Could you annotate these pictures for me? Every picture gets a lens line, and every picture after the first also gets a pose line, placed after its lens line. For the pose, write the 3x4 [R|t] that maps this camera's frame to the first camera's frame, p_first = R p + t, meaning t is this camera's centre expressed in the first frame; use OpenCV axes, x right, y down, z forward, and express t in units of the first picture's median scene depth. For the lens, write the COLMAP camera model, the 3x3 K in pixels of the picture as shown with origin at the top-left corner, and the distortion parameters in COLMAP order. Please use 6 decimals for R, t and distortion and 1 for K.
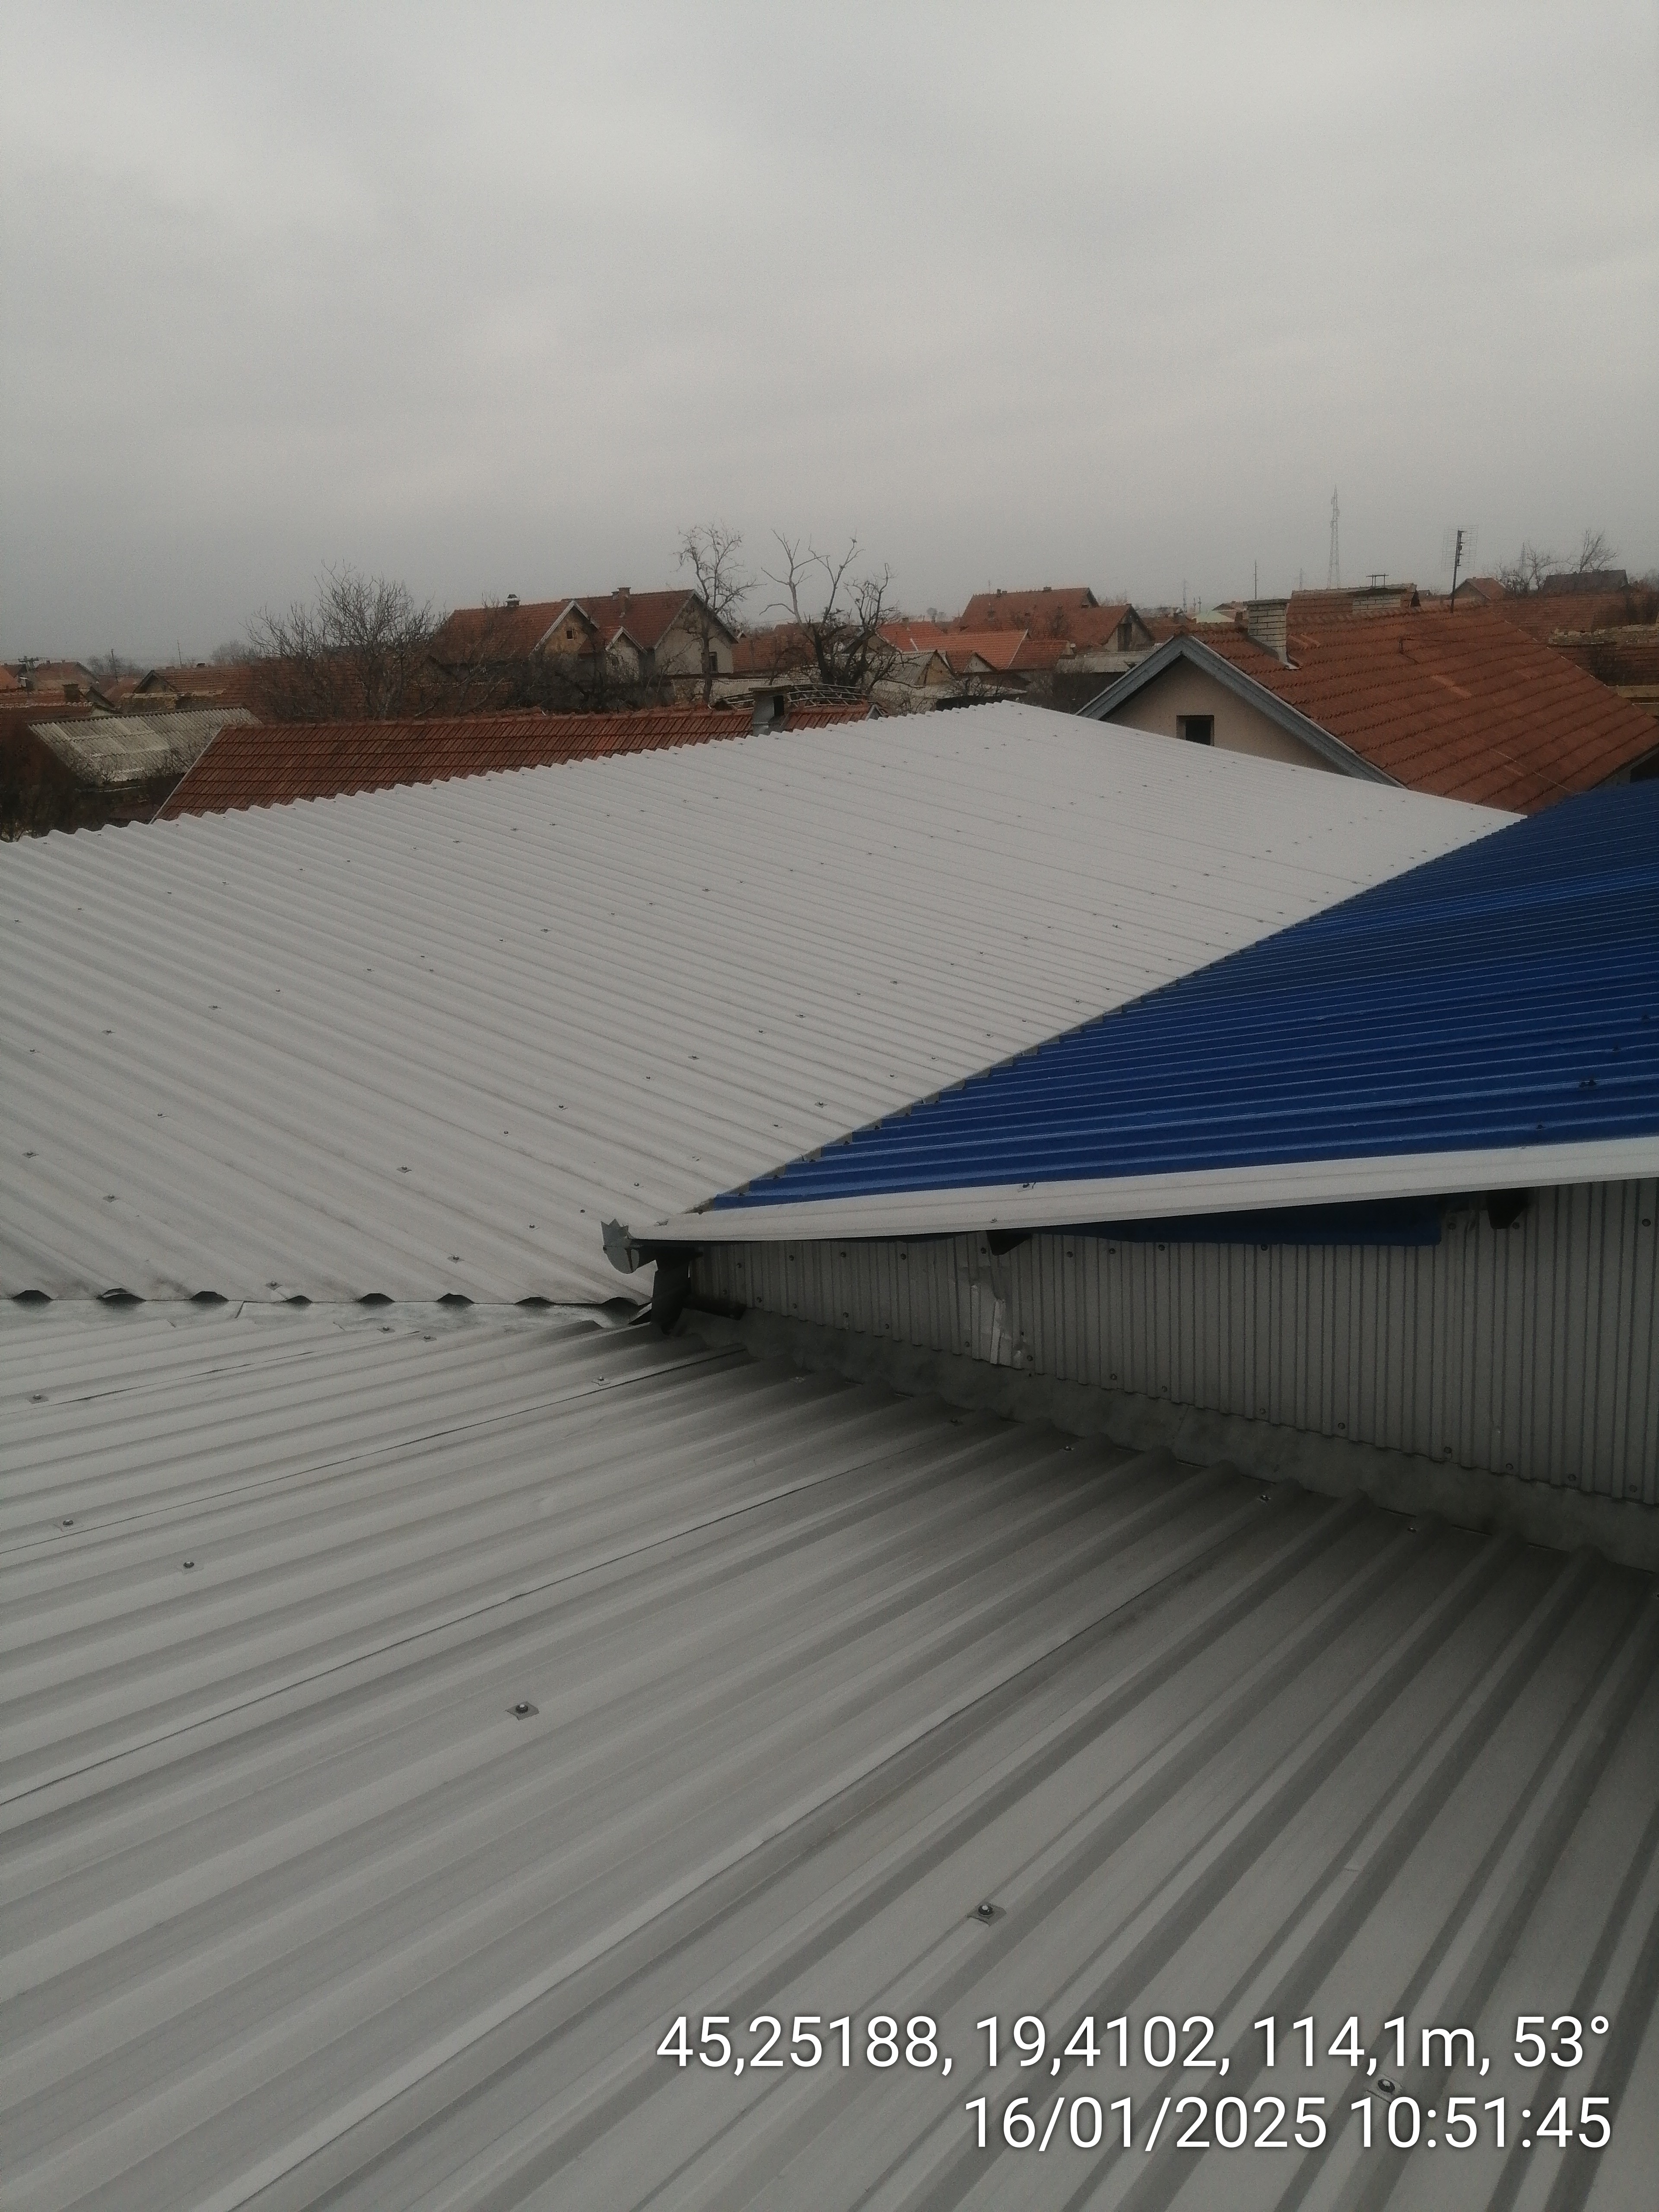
lens RADIAL K [[1712.4, 0, 829.5], [0, 1712.4, 1106.0], [0, 0, 1]] dist [0.010556, 0.005675]
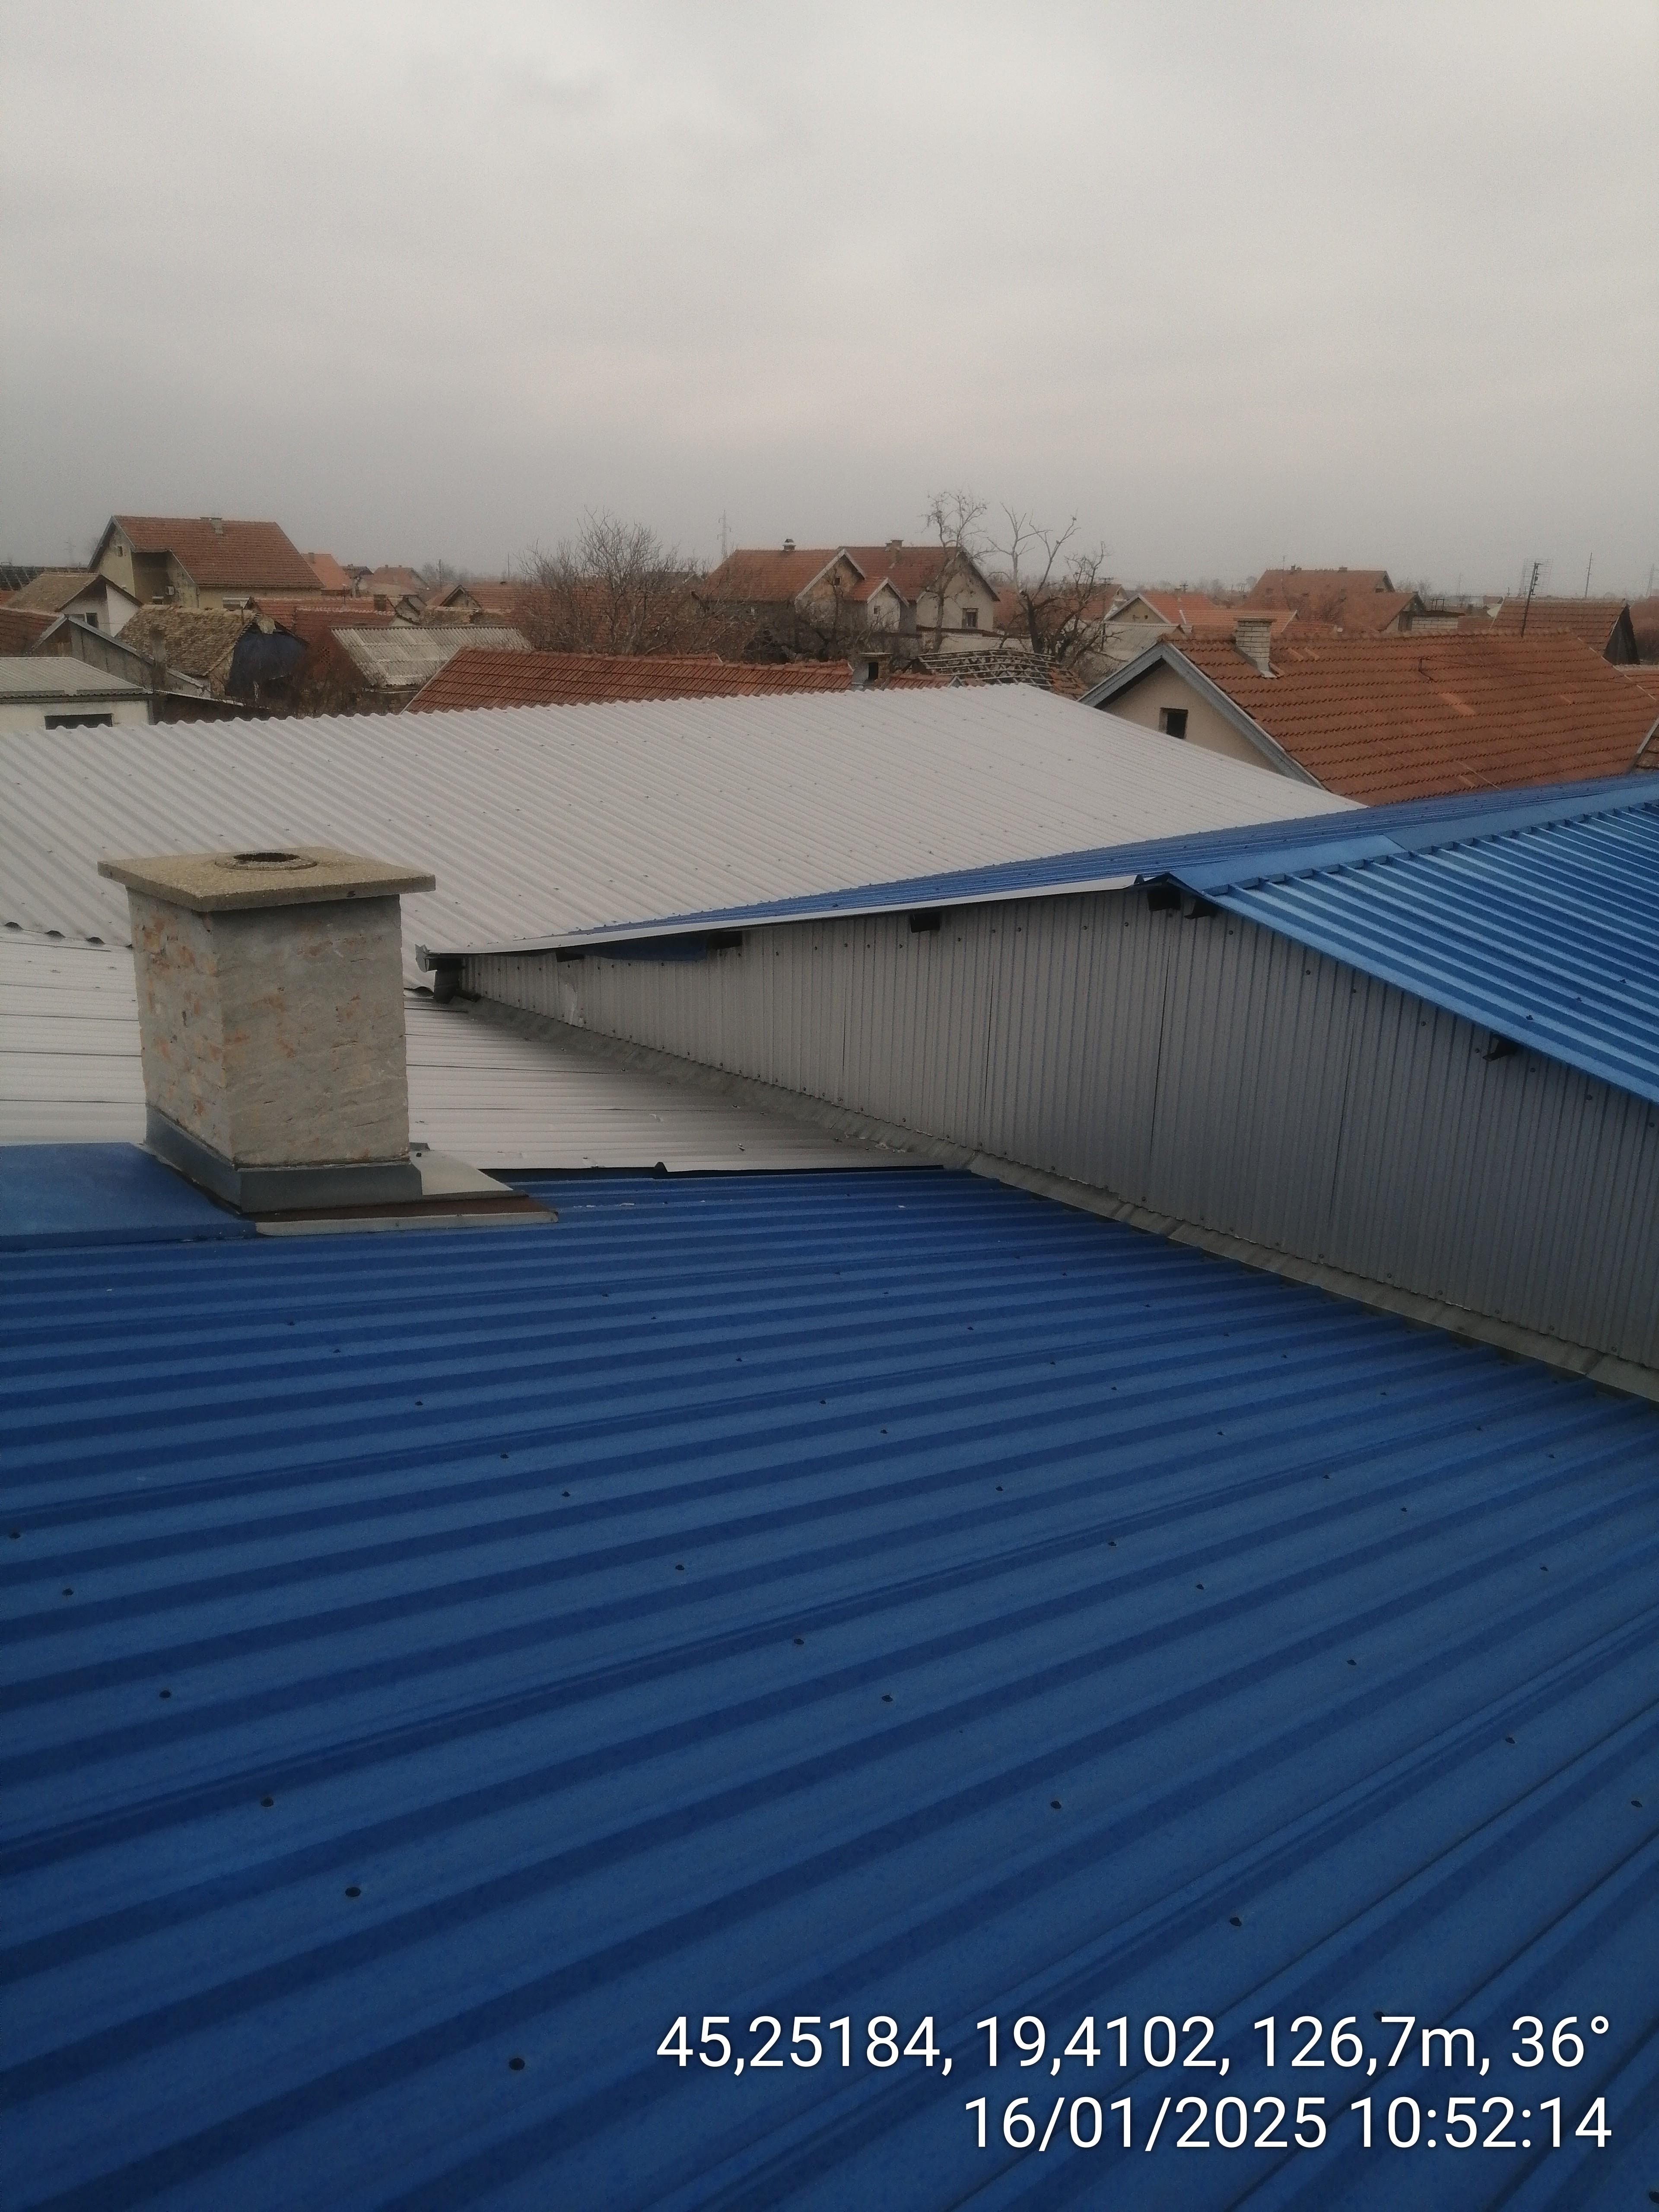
lens RADIAL K [[1743.7, 0, 829.5], [0, 1743.7, 1106.0], [0, 0, 1]] dist [-0.000851, 0.000921]
pose [[0.980712, 0.122588, -0.152236, 0.063138], [-0.118903, 0.992354, 0.033113, 0.012636], [0.155131, -0.014373, 0.987789, -0.083960]]
